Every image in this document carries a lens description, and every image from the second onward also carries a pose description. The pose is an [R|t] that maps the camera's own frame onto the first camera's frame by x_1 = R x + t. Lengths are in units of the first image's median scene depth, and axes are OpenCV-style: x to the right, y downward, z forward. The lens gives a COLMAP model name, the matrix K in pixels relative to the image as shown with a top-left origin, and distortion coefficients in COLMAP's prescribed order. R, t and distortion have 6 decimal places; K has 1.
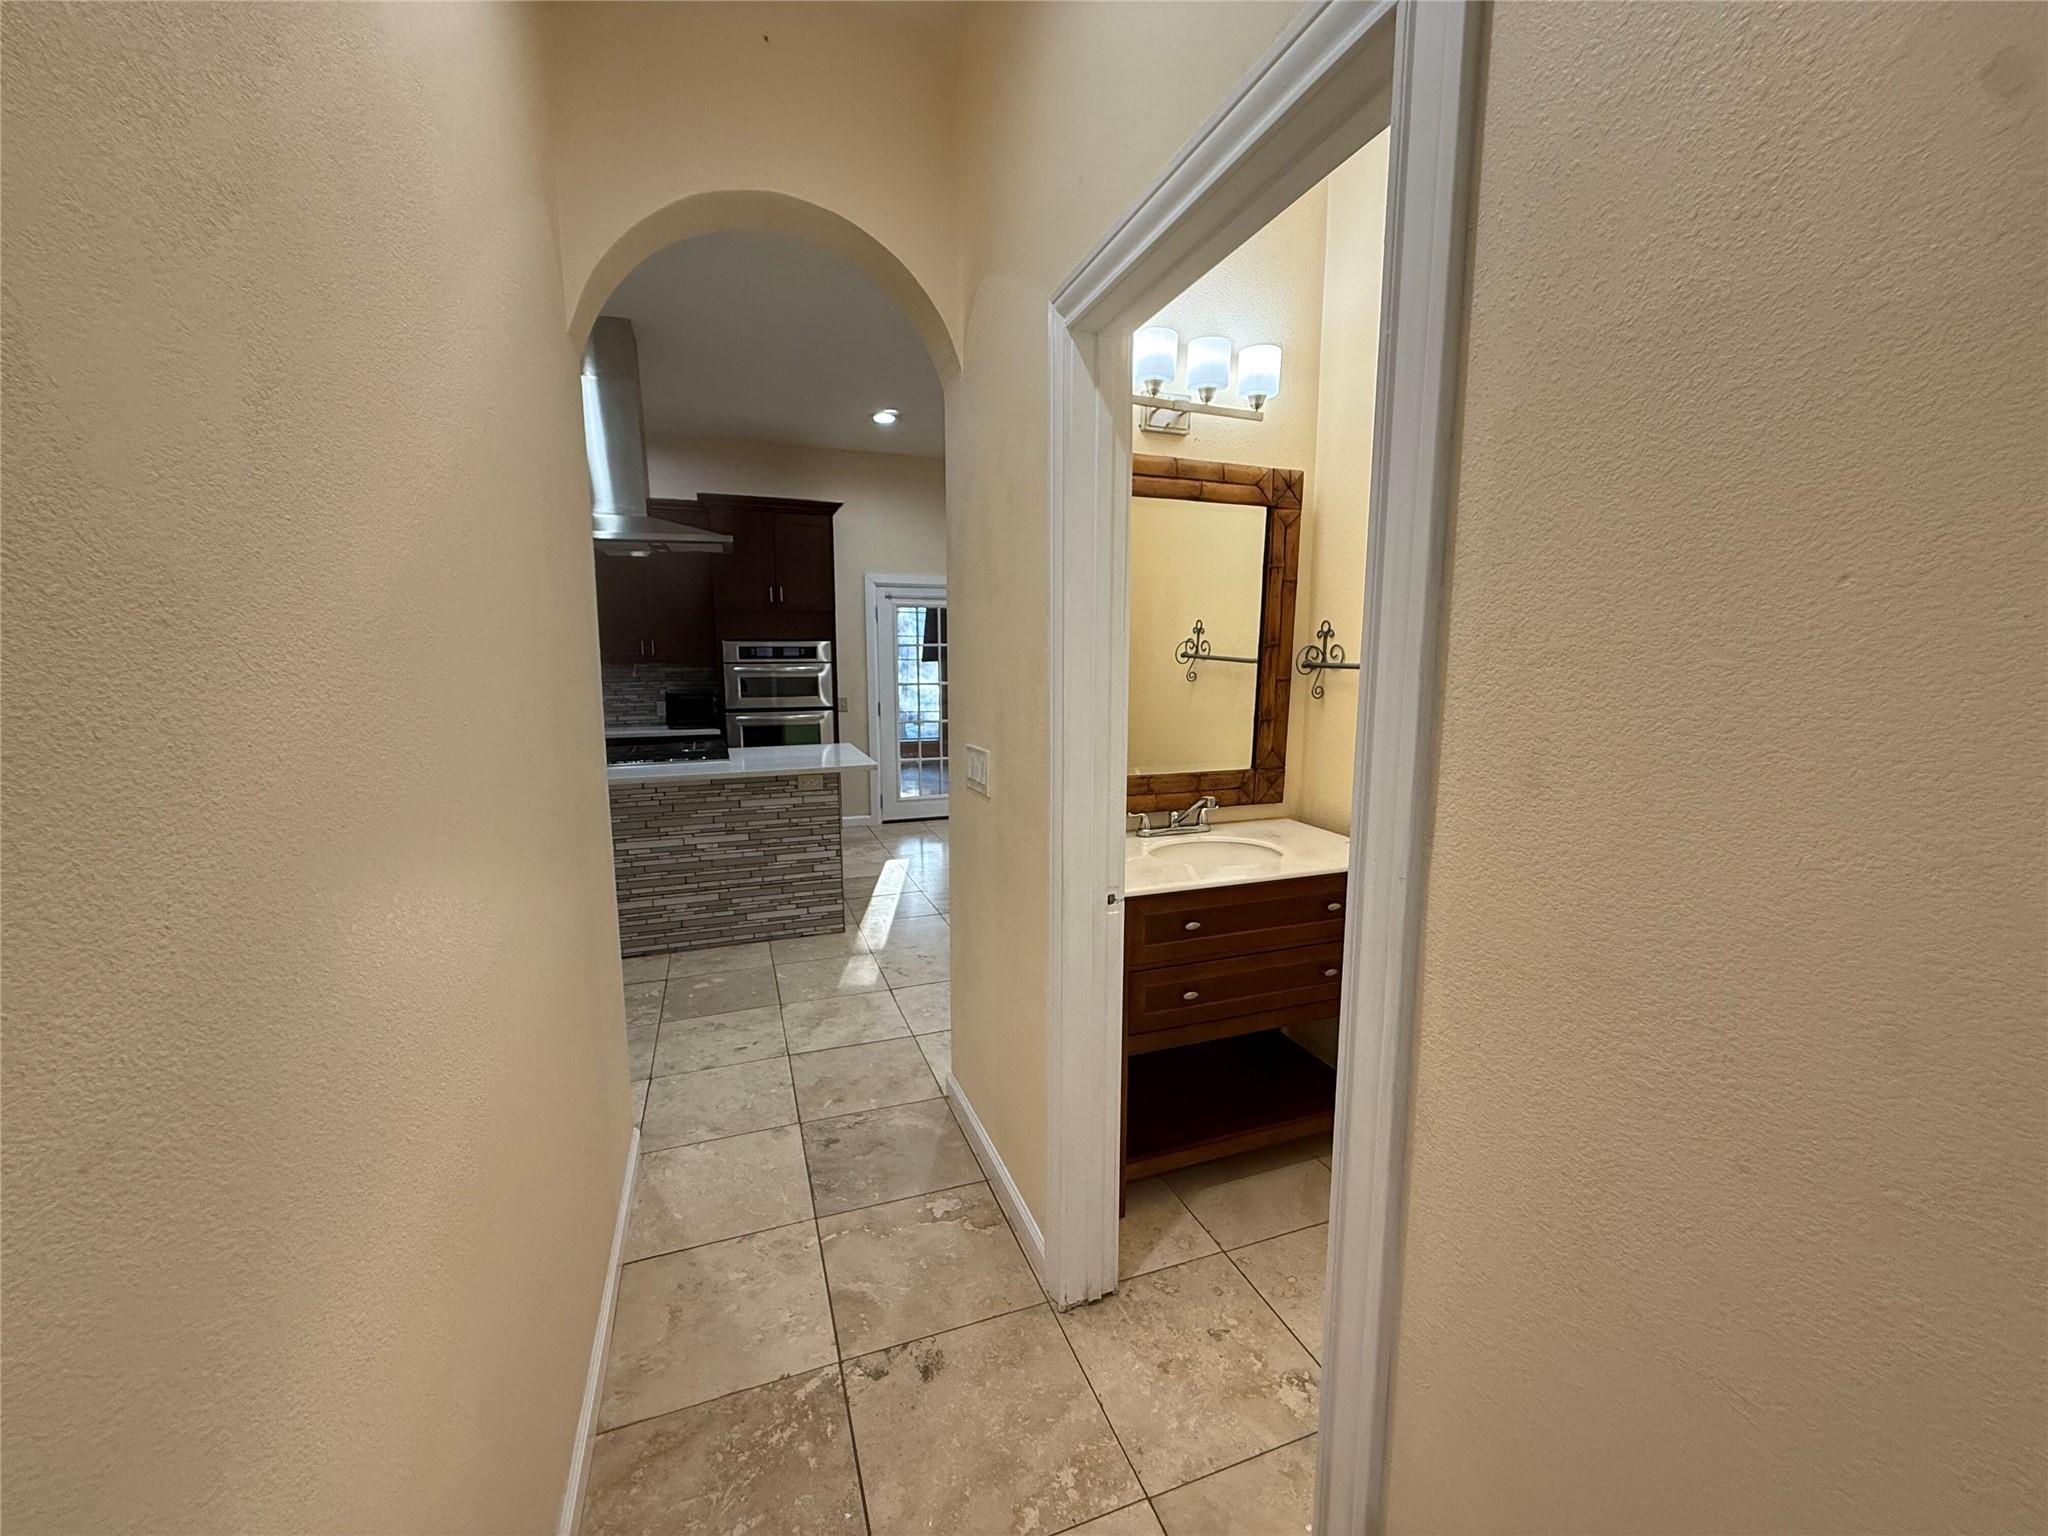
lens RADIAL K [[821.7, 0, 1022.4], [0, 821.7, 767.9], [0, 0, 1]] dist [-0.000731, 0.000491]
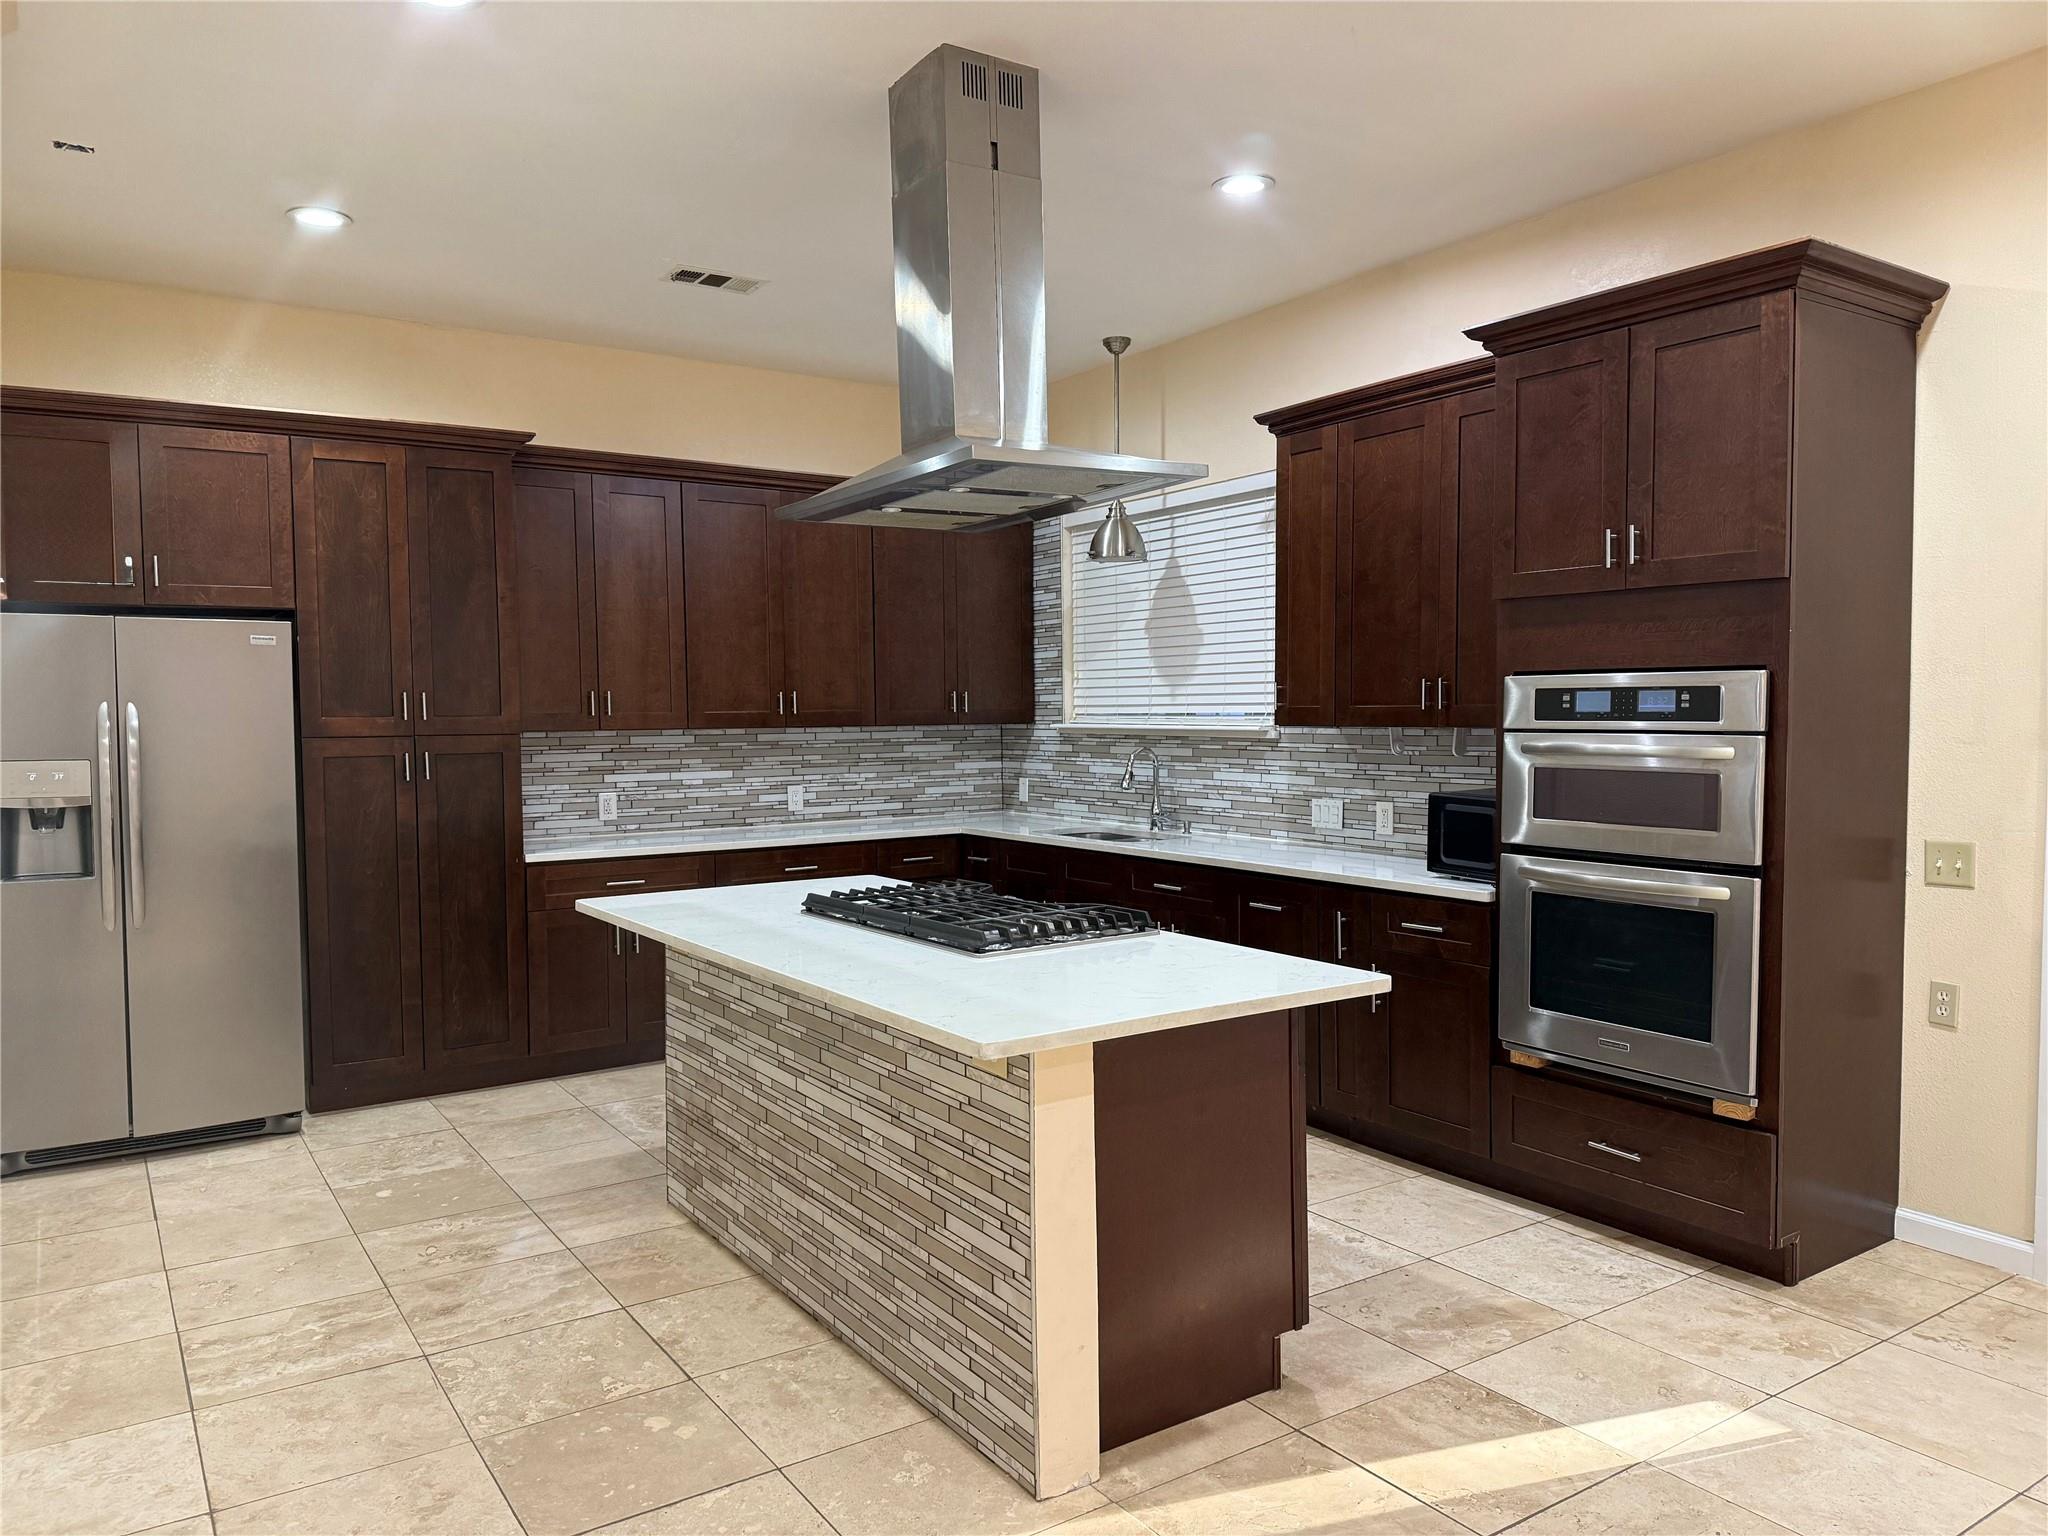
lens RADIAL K [[1441.0, 0, 1022.9], [0, 1441.0, 772.3], [0, 0, 1]] dist [0.012242, -0.014050]
pose [[0.237193, 0.044575, -0.970439, 0.308119], [-0.130475, 0.991358, 0.013646, -0.097254], [0.962661, 0.123382, 0.240959, 0.684769]]
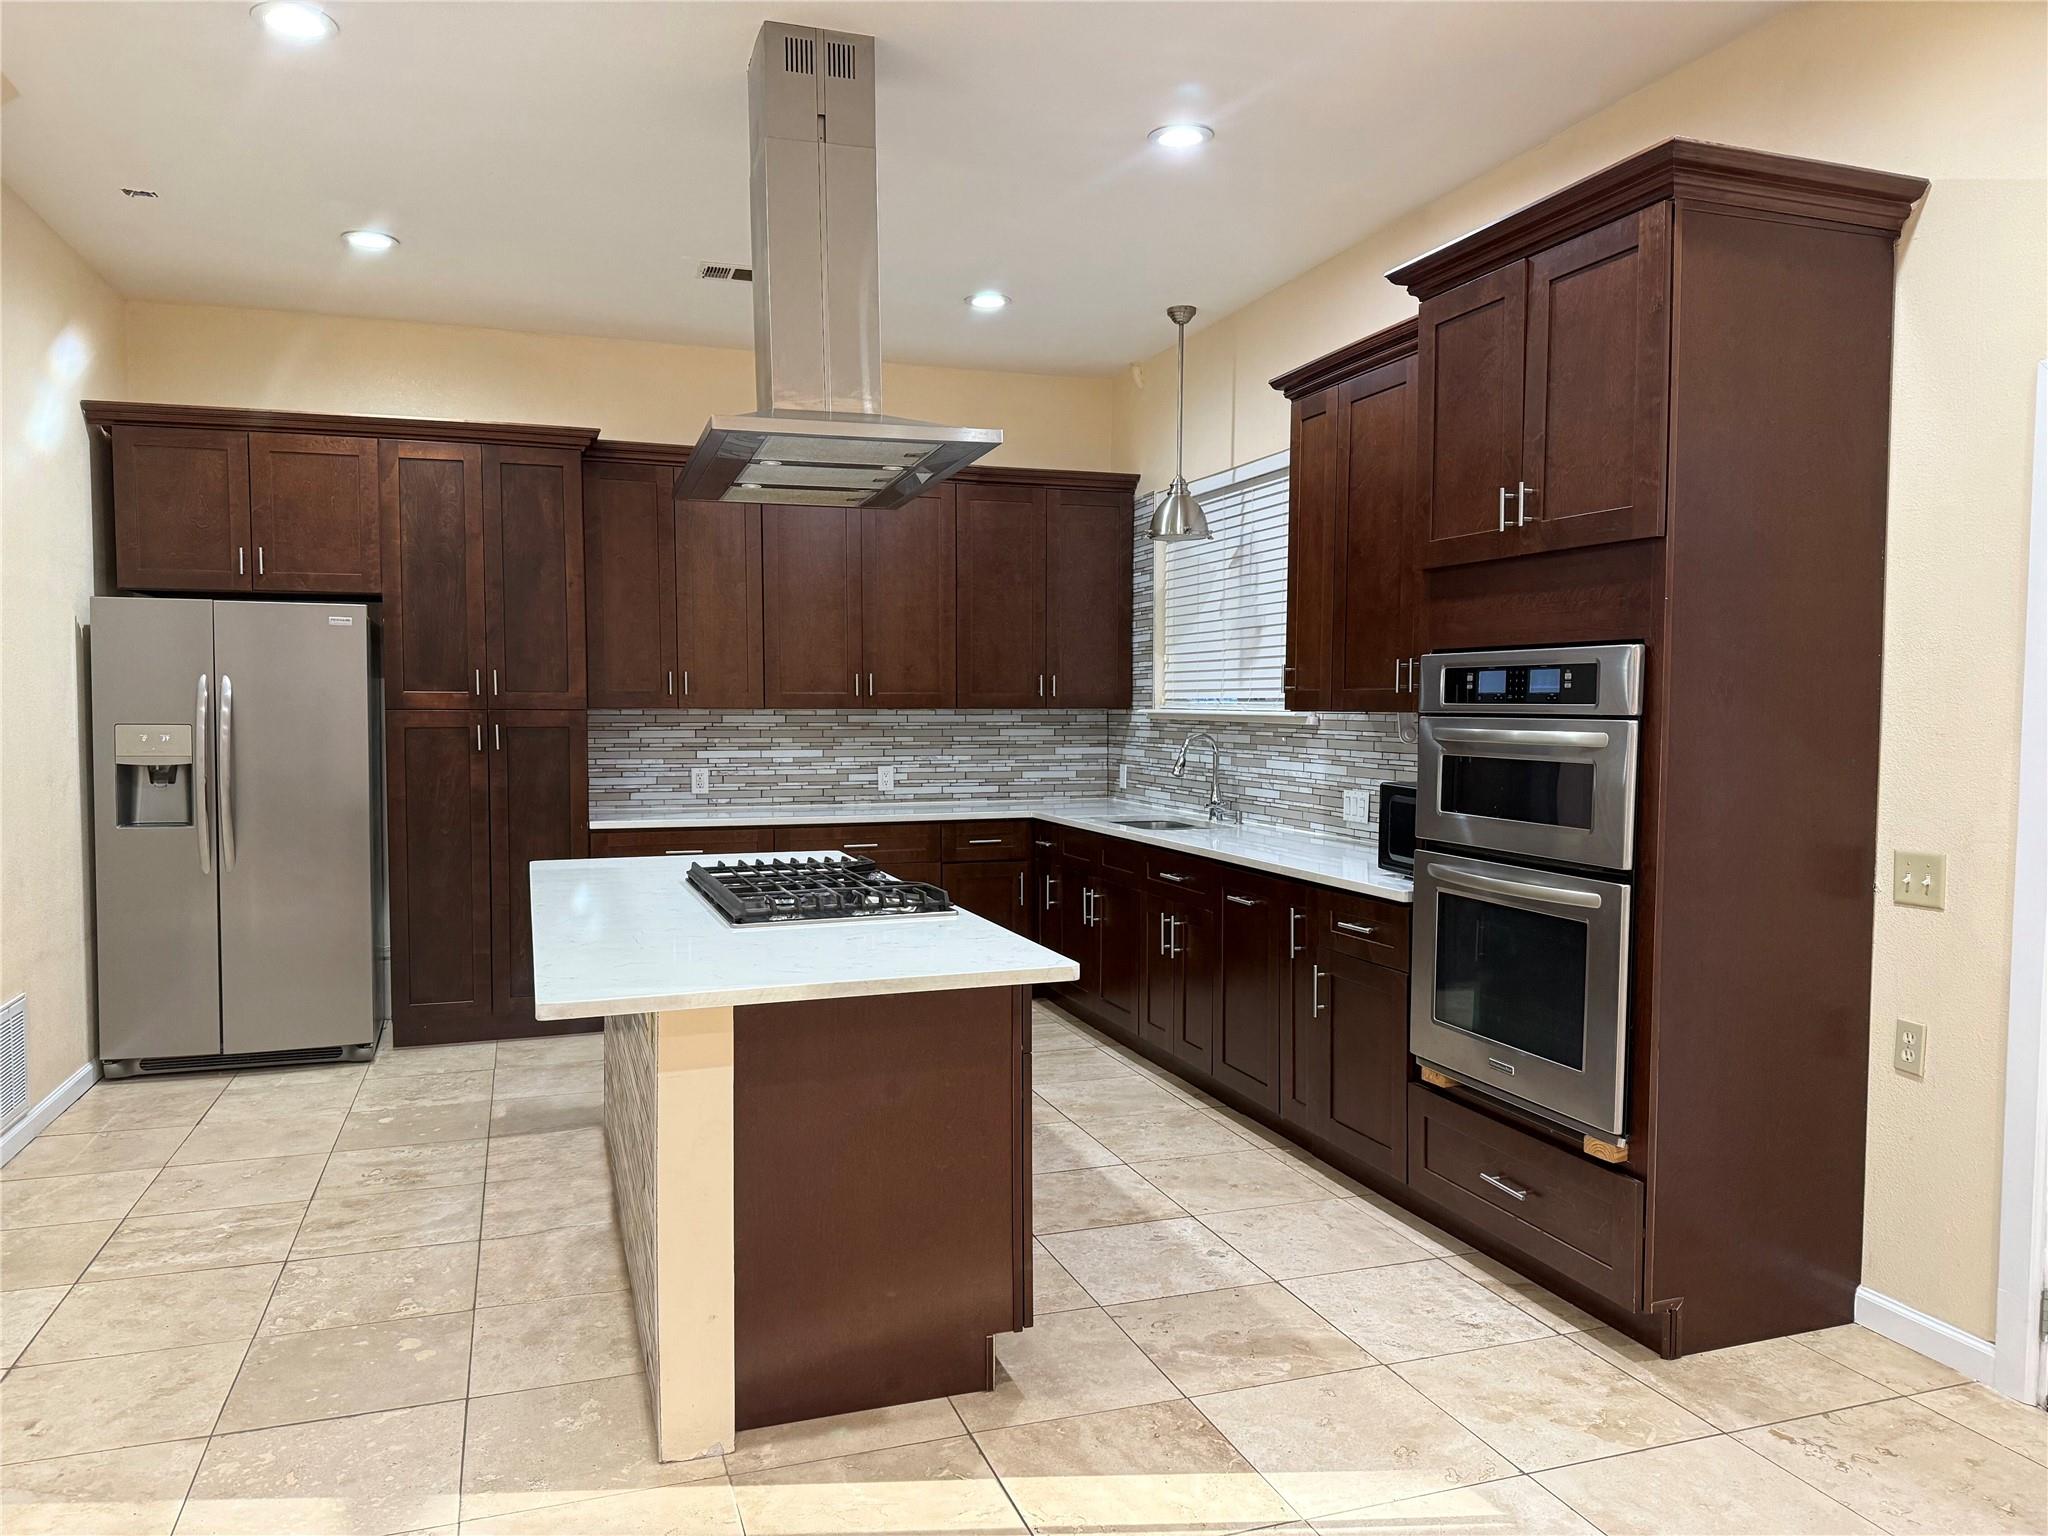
lens RADIAL K [[1441.0, 0, 1013.9], [0, 1441.0, 771.5], [0, 0, 1]] dist [0.012242, -0.014050]
pose [[-0.019869, 0.051155, -0.998493, 0.324045], [-0.144962, 0.987990, 0.053502, -0.125010], [0.989238, 0.145806, -0.012215, 0.944824]]
